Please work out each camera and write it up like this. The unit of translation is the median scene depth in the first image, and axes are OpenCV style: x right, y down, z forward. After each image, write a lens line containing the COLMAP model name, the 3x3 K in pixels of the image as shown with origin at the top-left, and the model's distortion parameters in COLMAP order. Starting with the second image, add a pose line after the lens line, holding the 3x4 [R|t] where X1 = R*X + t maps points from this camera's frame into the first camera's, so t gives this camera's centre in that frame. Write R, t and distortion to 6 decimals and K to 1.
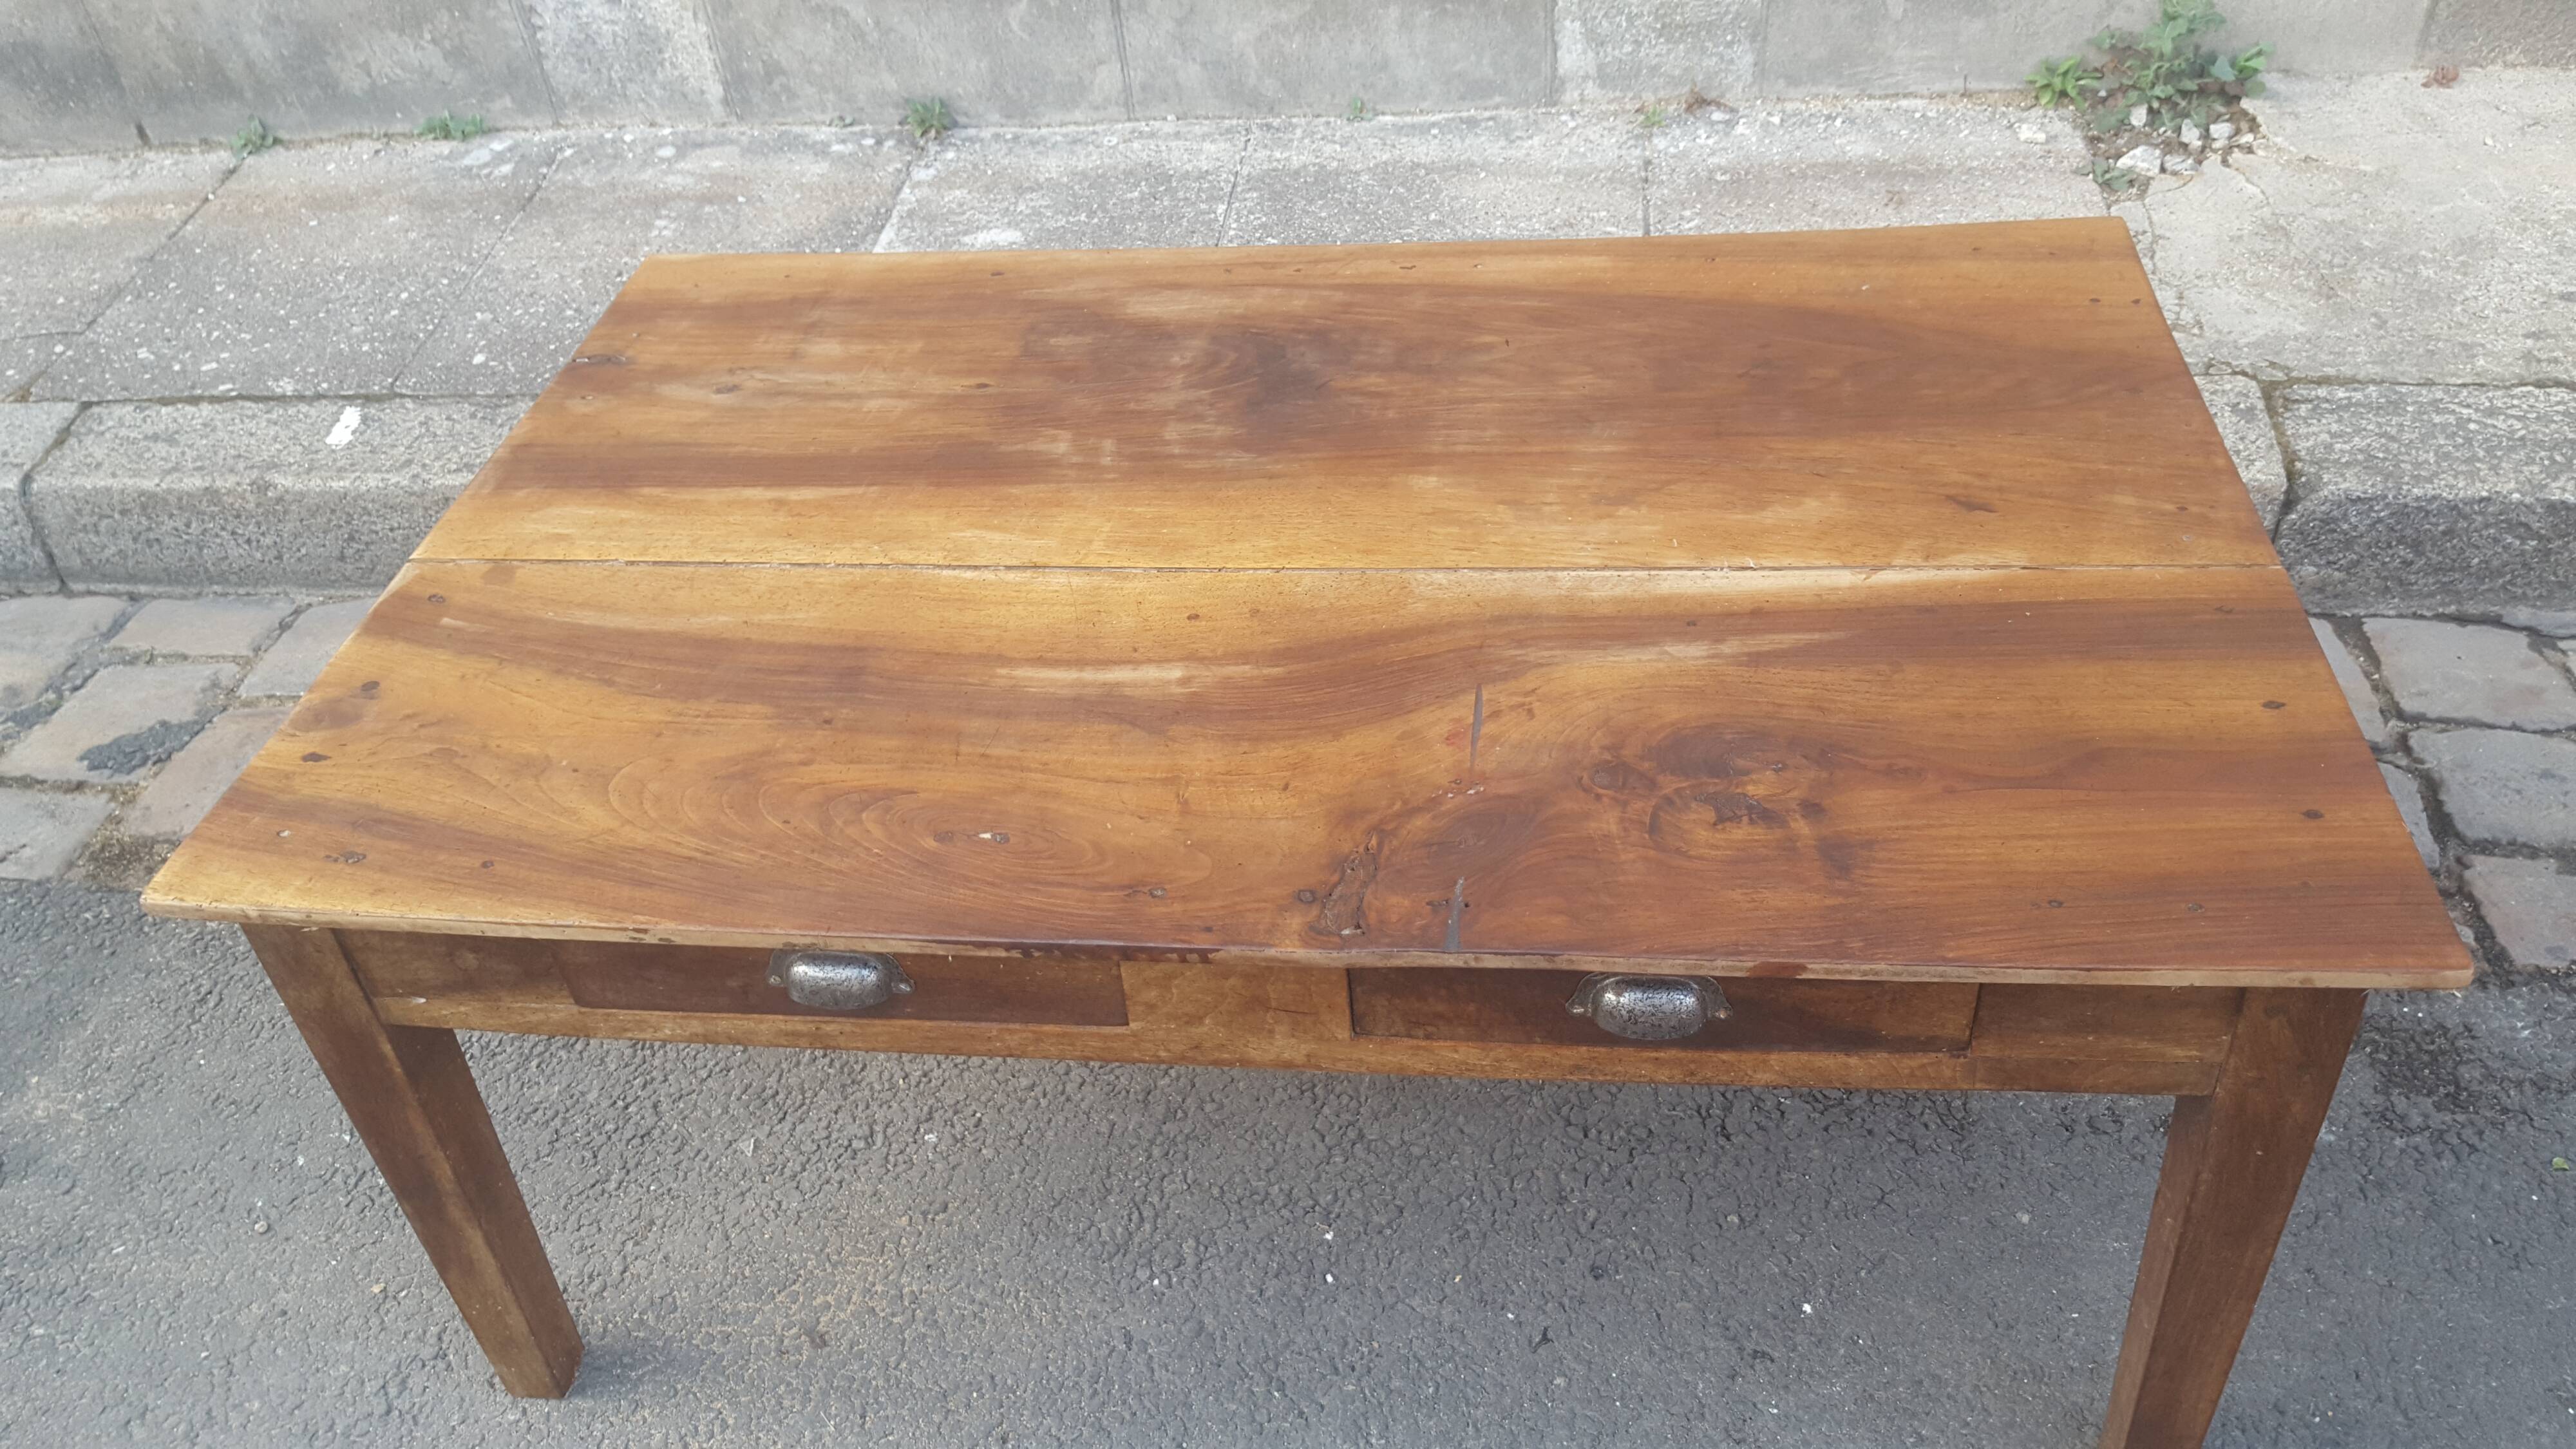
lens RADIAL K [[1897.0, 0, 1291.9], [0, 1897.0, 692.2], [0, 0, 1]] dist [0.091069, -0.158860]
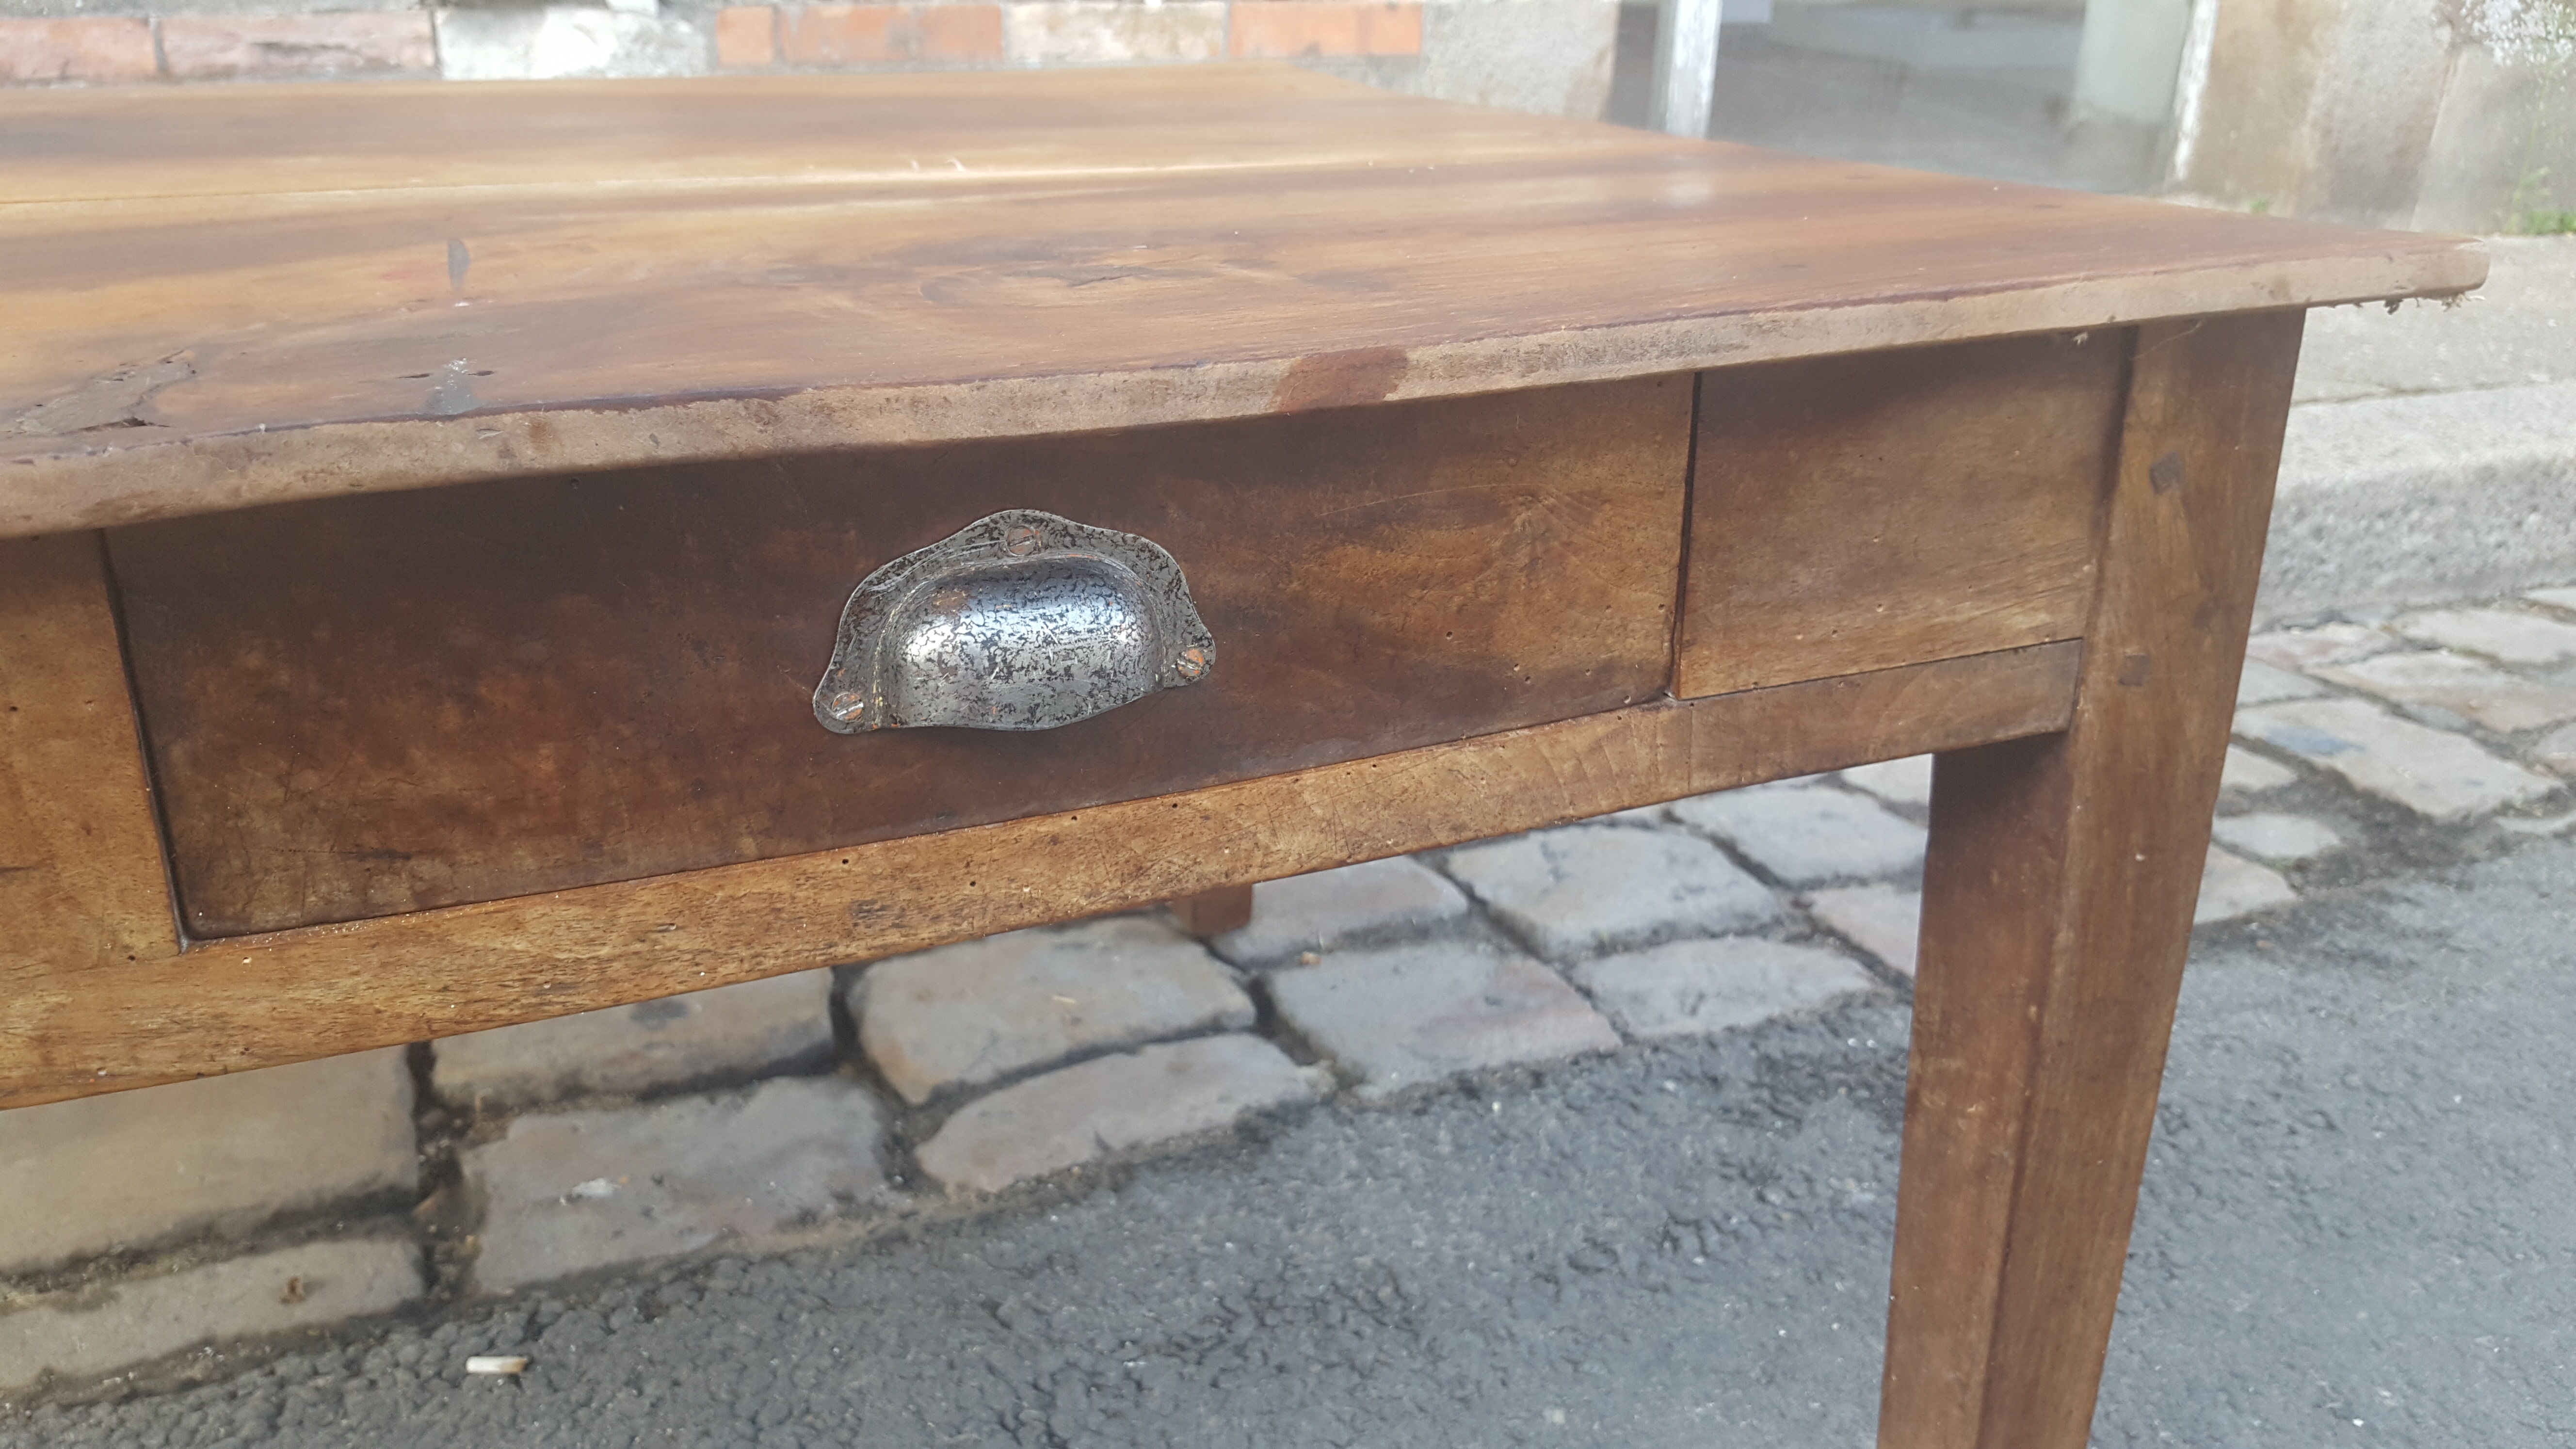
lens RADIAL K [[1931.9, 0, 1241.4], [0, 1931.9, 755.6], [0, 0, 1]] dist [0.040617, -0.099306]
pose [[0.873068, -0.096822, 0.477888, 0.022279], [0.239167, 0.939123, -0.246672, 0.179602], [-0.424913, 0.329657, 0.843075, 0.404590]]
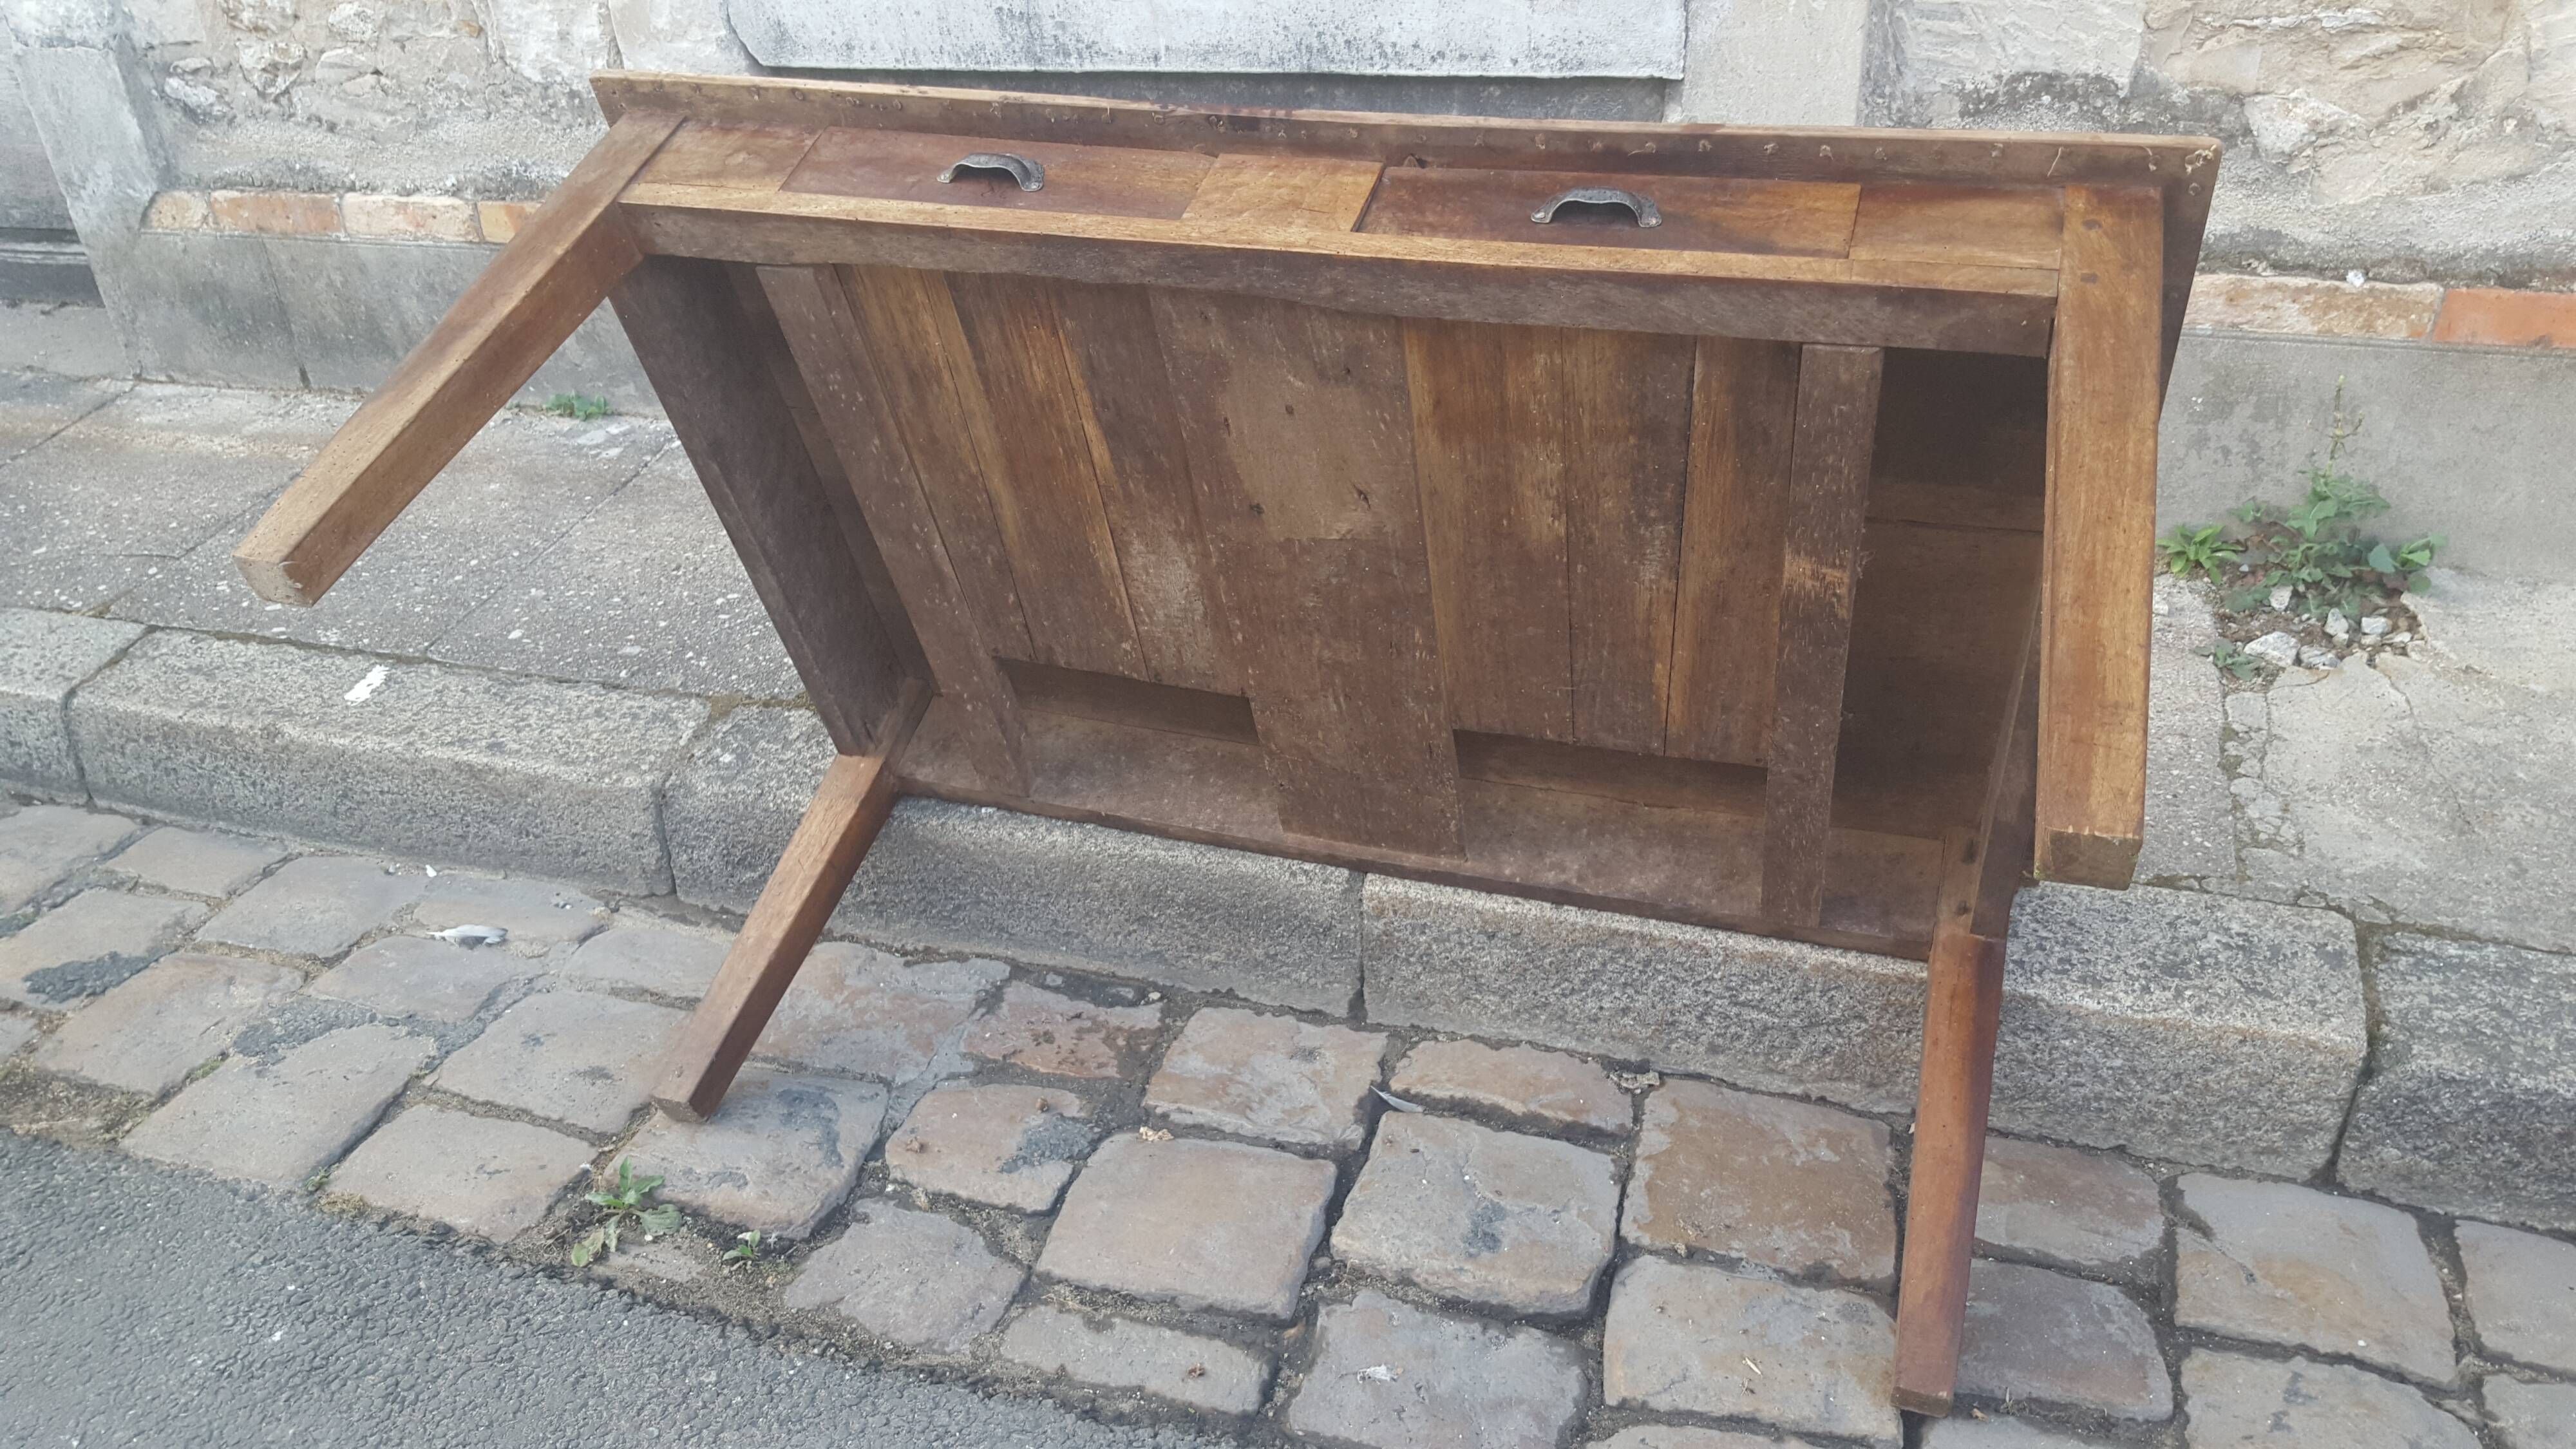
lens RADIAL K [[1897.0, 0, 1287.9], [0, 1897.0, 759.2], [0, 0, 1]] dist [0.091069, -0.158860]
pose [[0.981760, 0.131958, -0.136871, 0.170750], [-0.148538, 0.981726, -0.118957, -0.072149], [0.118673, 0.137117, 0.983420, 0.103513]]
